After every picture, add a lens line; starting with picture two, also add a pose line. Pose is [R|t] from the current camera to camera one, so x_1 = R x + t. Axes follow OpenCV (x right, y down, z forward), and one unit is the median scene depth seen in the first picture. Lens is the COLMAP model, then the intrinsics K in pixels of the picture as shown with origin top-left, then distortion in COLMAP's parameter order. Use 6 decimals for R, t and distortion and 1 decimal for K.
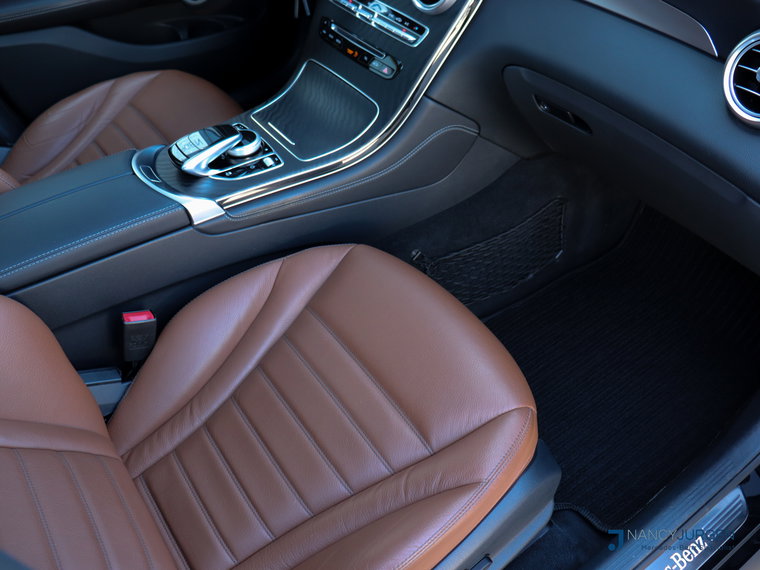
lens RADIAL K [[694.6, 0, 381.9], [0, 694.6, 263.2], [0, 0, 1]] dist [-0.121451, 0.000000]
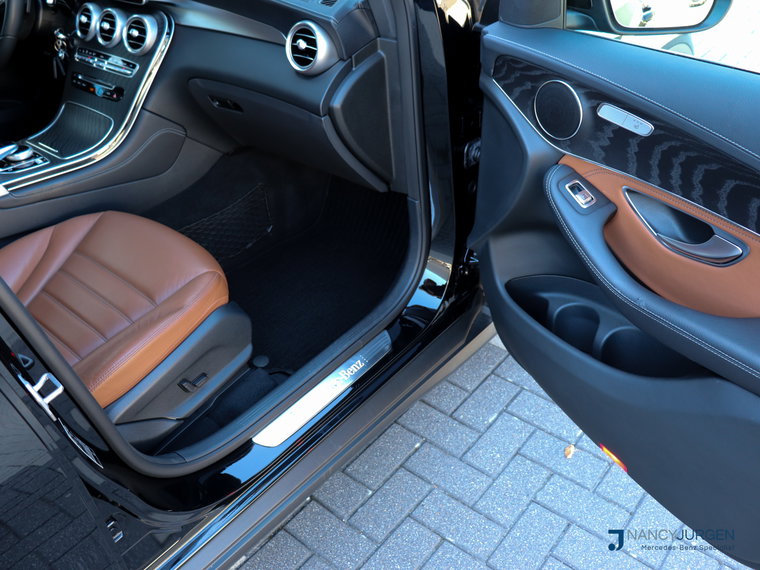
lens RADIAL K [[694.6, 0, 377.2], [0, 694.6, 281.1], [0, 0, 1]] dist [-0.121451, 0.000000]
pose [[0.959845, -0.127237, 0.250016, 0.134645], [0.162032, 0.978983, -0.123843, 0.388987], [-0.229004, 0.159381, 0.960289, -0.478808]]
